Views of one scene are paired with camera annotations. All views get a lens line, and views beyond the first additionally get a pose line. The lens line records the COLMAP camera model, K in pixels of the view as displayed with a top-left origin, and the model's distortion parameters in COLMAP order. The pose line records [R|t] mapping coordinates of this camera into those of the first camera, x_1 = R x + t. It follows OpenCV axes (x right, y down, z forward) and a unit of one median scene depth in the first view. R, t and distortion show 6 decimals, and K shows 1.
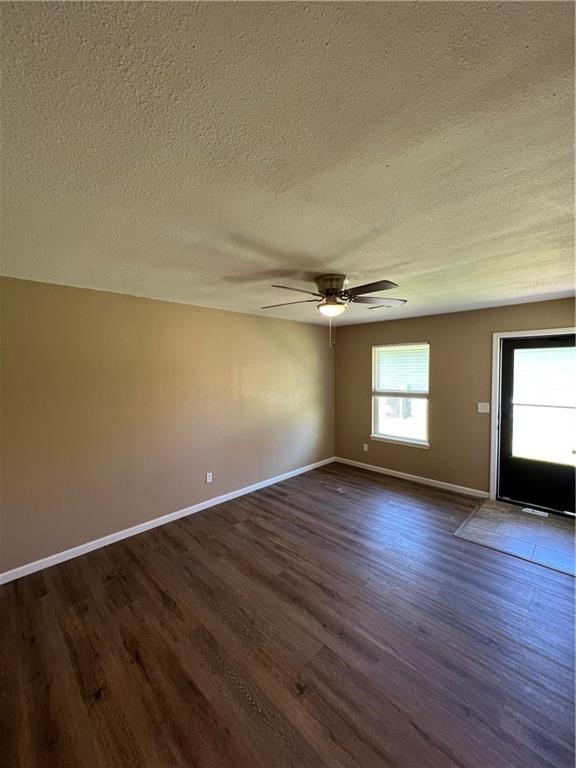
lens RADIAL K [[308.4, 0, 288.0], [0, 308.4, 384.0], [0, 0, 1]] dist [-0.002175, 0.000140]
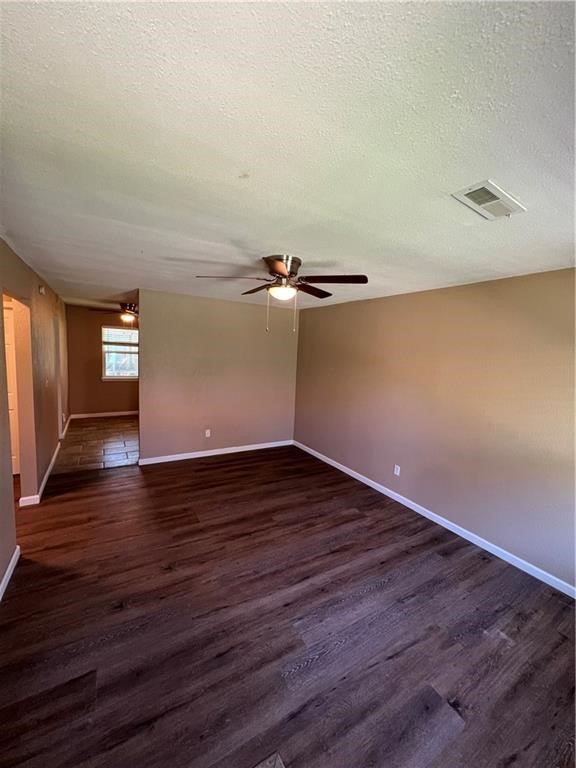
lens RADIAL K [[308.4, 0, 288.0], [0, 308.4, 384.0], [0, 0, 1]] dist [-0.002175, 0.000140]
pose [[-0.246251, 0.113358, -0.962554, 0.877436], [-0.095968, 0.985404, 0.140600, -0.081669], [0.964443, 0.126997, -0.231778, 1.026522]]
